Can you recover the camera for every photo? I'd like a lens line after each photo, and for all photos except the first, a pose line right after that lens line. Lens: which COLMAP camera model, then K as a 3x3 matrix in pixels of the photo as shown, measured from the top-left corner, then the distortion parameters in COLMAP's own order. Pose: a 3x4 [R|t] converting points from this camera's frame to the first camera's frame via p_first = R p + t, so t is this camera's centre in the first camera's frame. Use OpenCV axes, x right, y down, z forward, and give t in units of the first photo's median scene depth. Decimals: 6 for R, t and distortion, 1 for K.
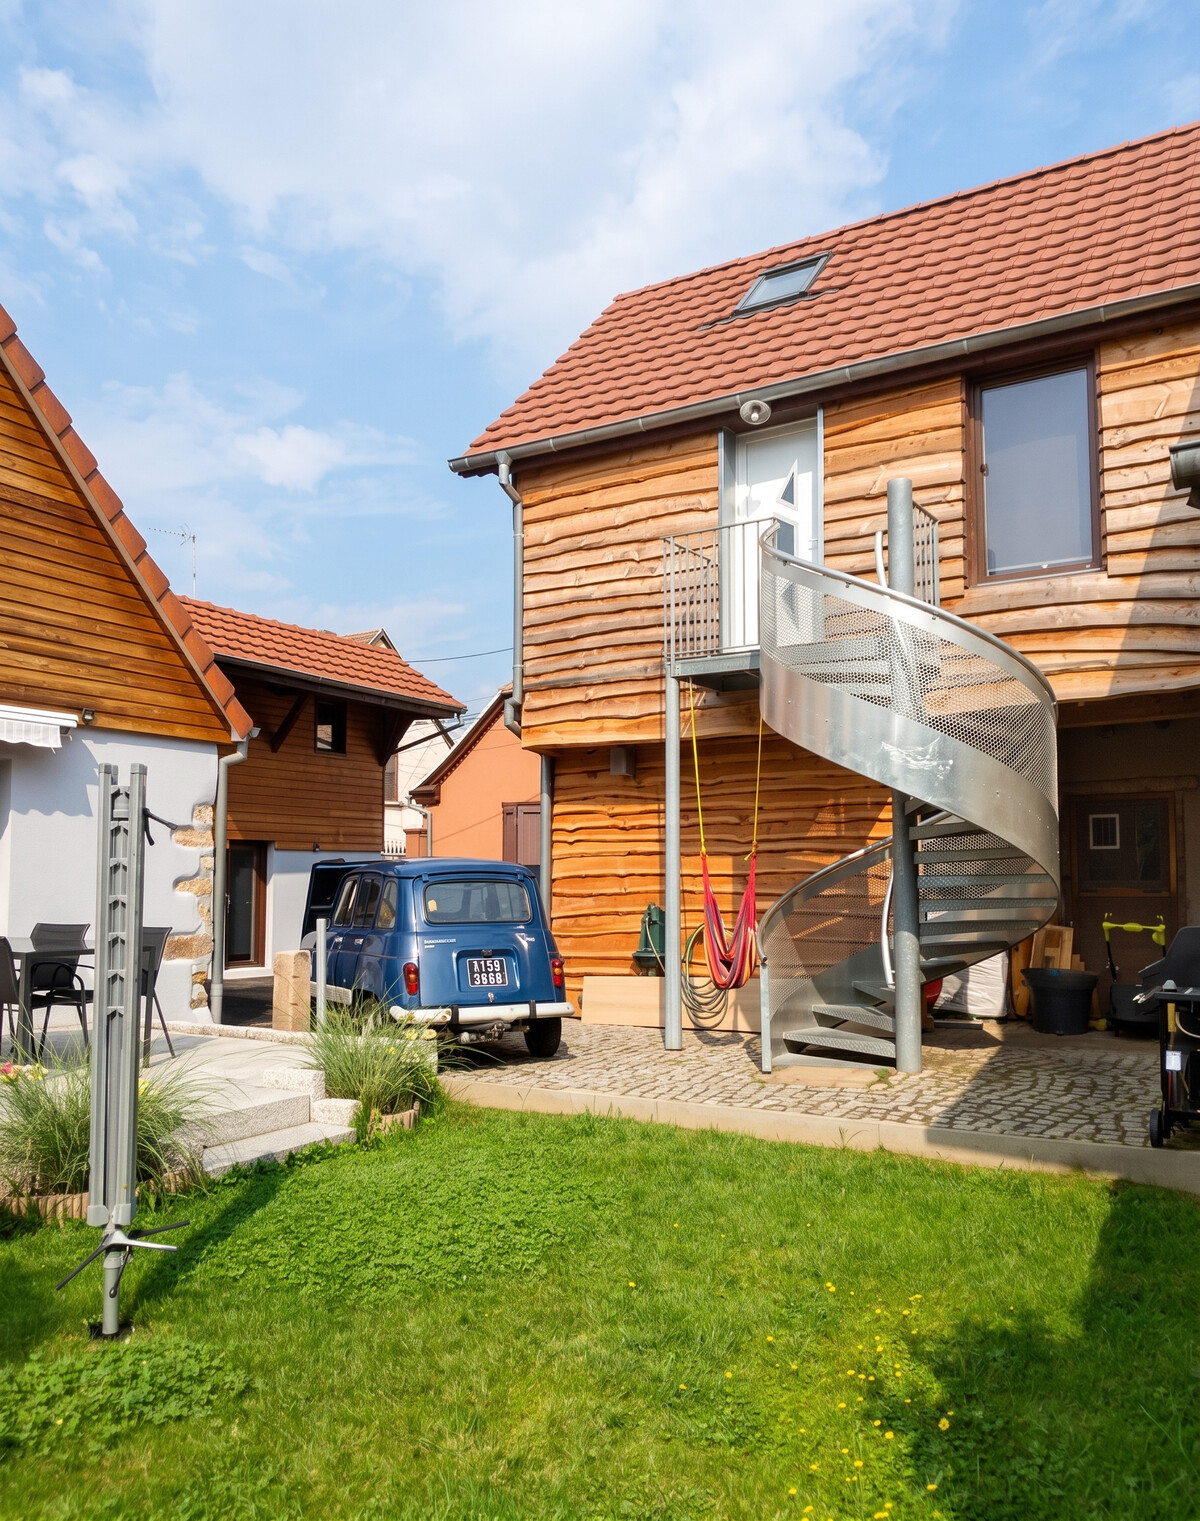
lens RADIAL K [[1124.1, 0, 601.4], [0, 1124.1, 799.0], [0, 0, 1]] dist [0.000368, -0.000532]
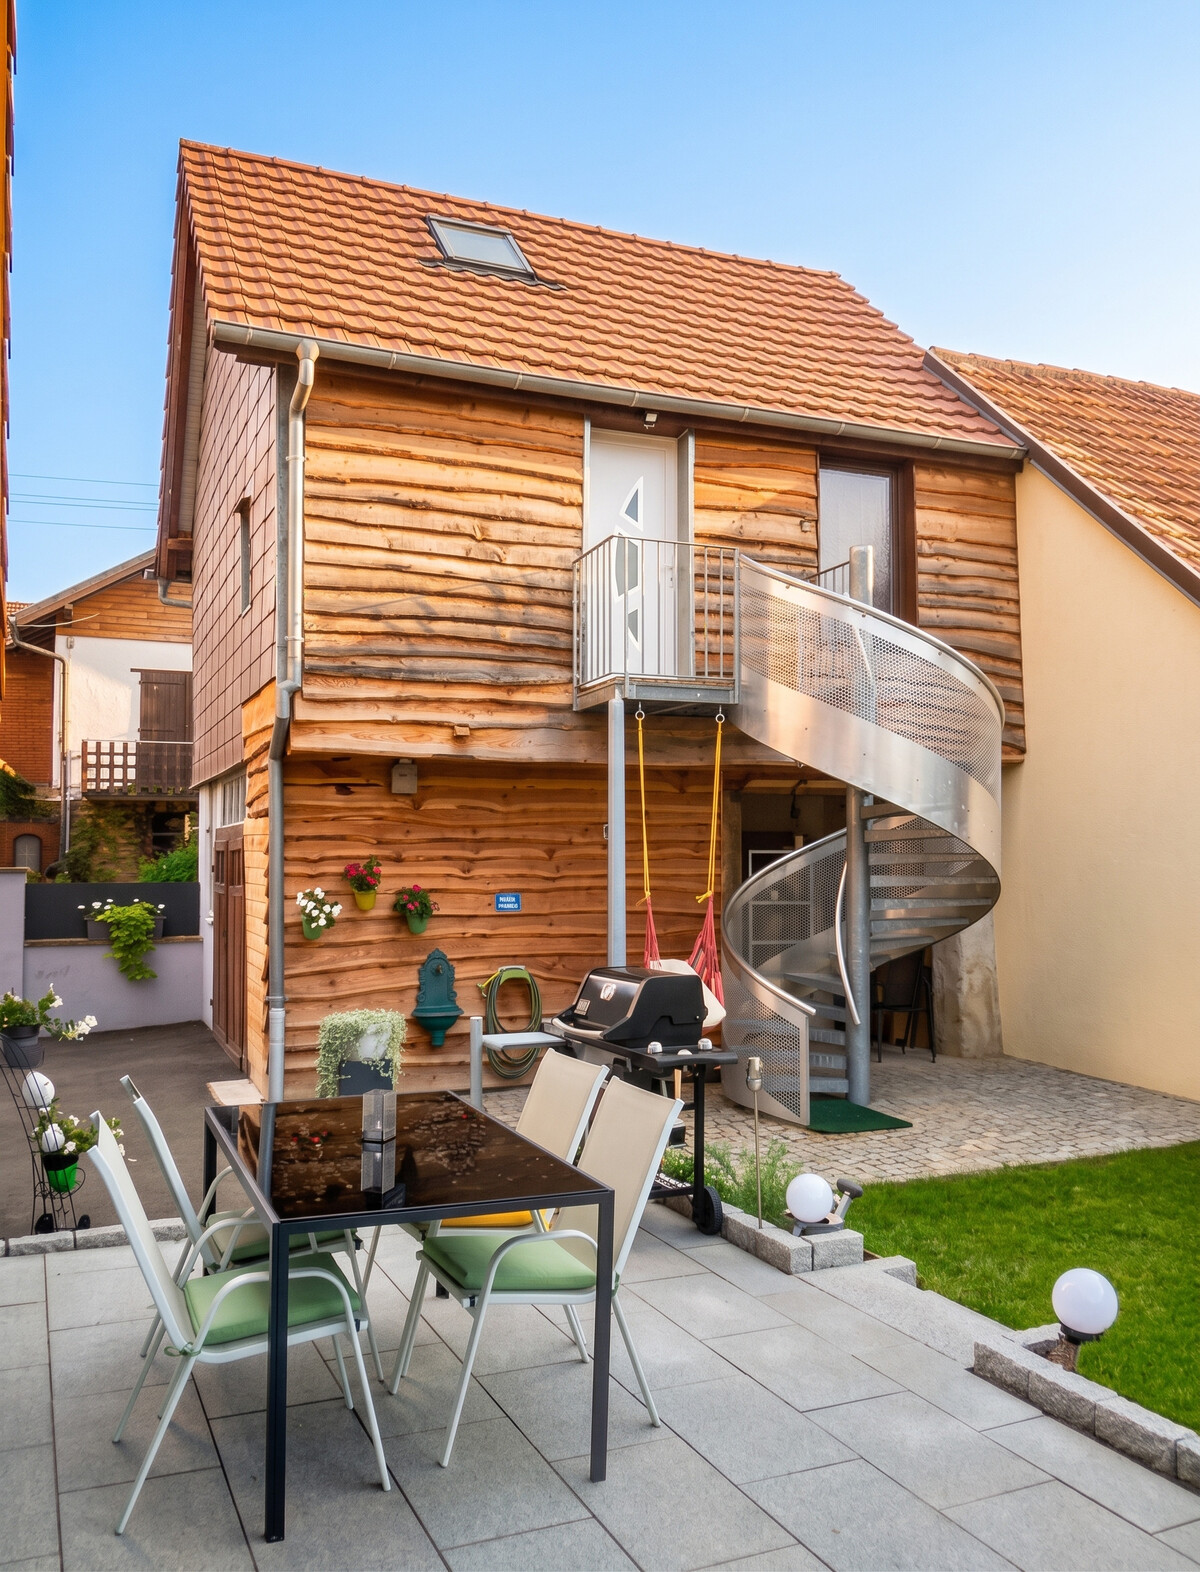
lens RADIAL K [[1194.1, 0, 601.6], [0, 1194.1, 796.0], [0, 0, 1]] dist [0.035097, -0.027330]
pose [[0.609009, 0.044005, 0.791942, -0.627328], [-0.050503, 0.998585, -0.016651, -0.014463], [-0.791554, -0.029854, 0.610369, 0.405242]]
